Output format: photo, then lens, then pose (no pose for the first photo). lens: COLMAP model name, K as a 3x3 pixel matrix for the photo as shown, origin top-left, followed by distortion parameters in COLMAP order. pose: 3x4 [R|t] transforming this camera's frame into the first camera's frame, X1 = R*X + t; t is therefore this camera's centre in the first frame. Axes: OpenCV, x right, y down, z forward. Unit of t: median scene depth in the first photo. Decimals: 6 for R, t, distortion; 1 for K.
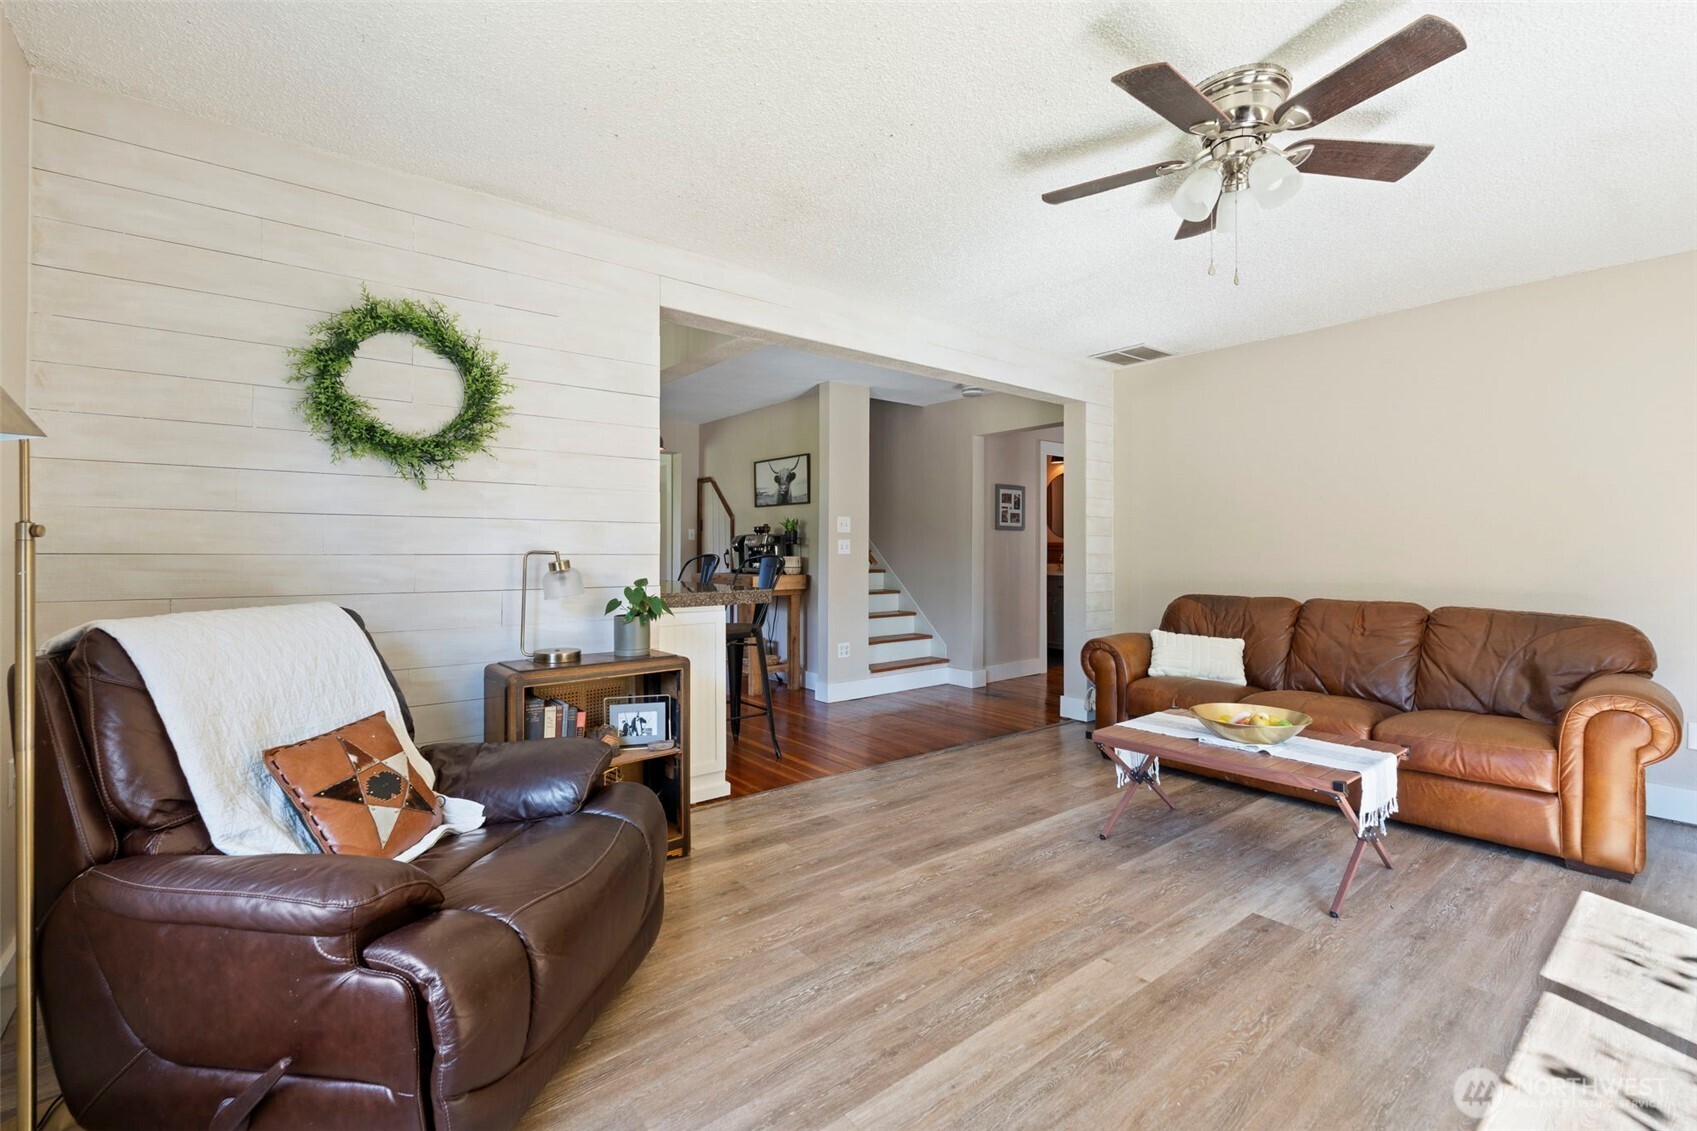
lens RADIAL K [[748.5, 0, 851.5], [0, 748.5, 549.8], [0, 0, 1]] dist [-0.003553, 0.000383]
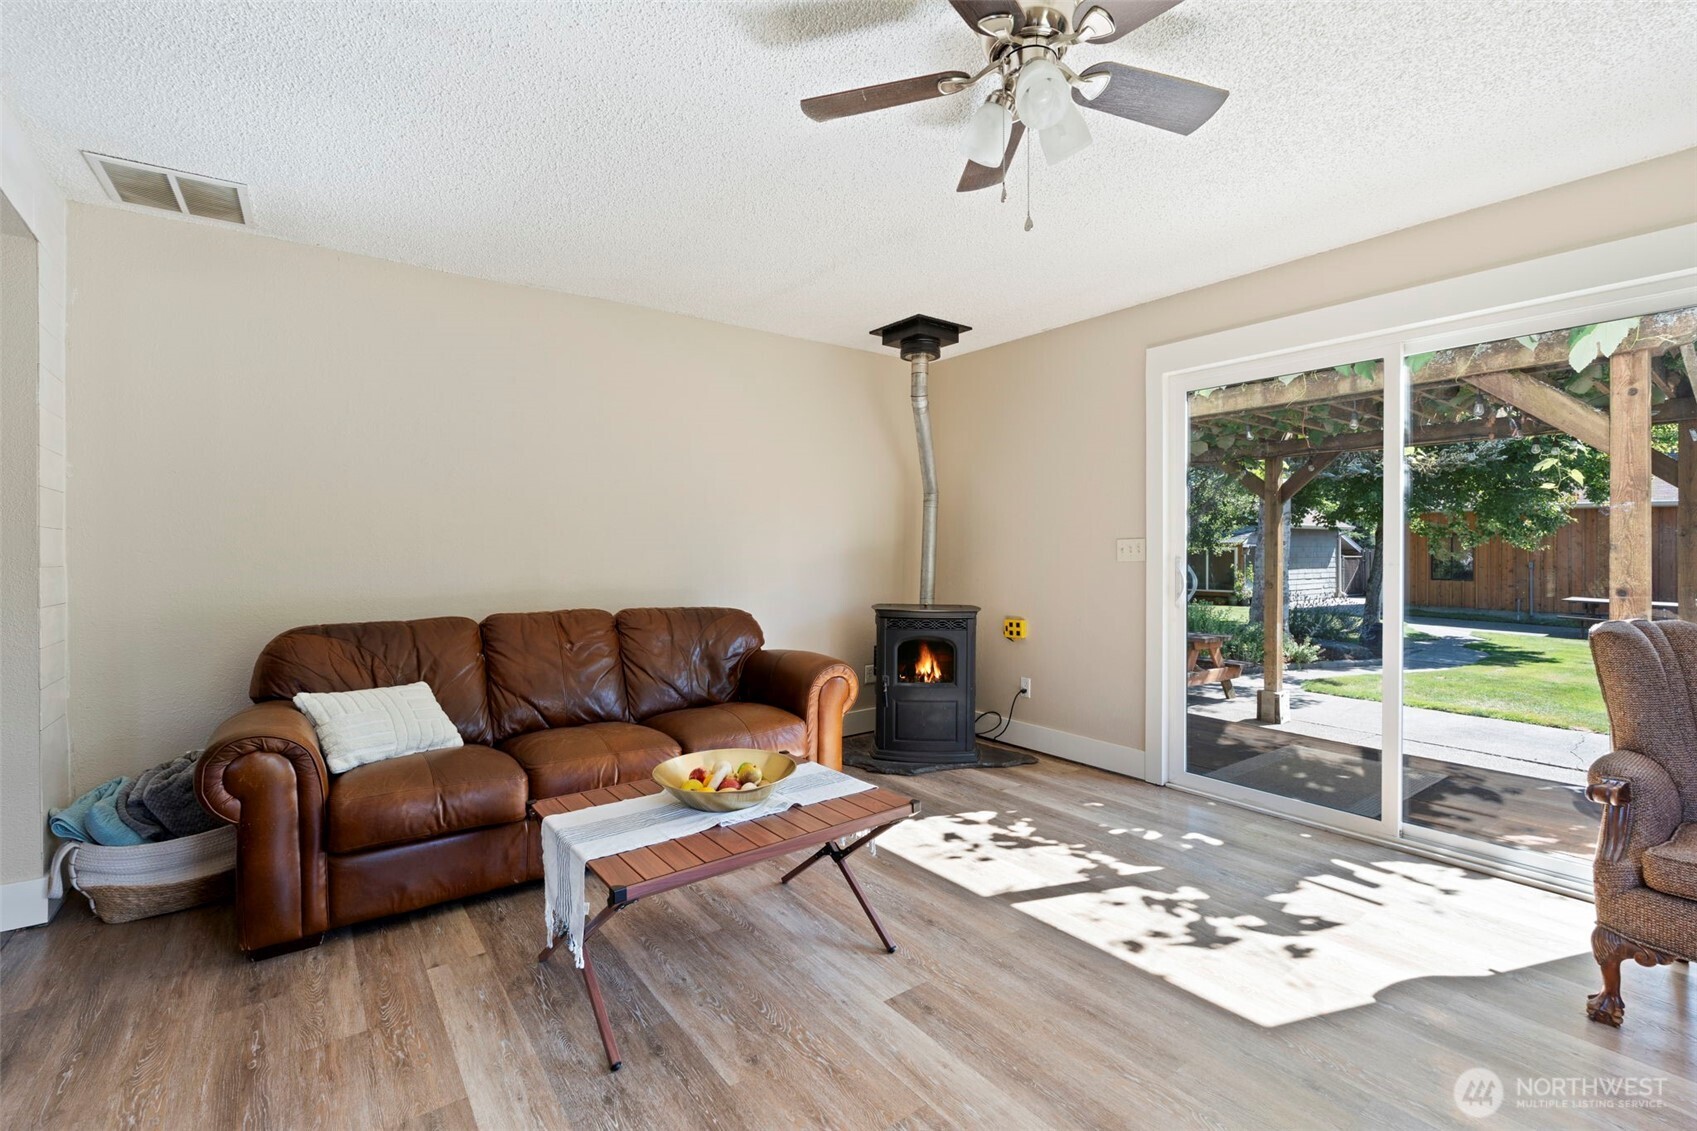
lens RADIAL K [[748.5, 0, 851.5], [0, 748.5, 549.8], [0, 0, 1]] dist [-0.003553, 0.000383]
pose [[0.048635, -0.003604, 0.998810, -0.185284], [0.005299, 0.999980, 0.003350, -0.005667], [-0.998803, 0.005130, 0.048653, 0.671571]]
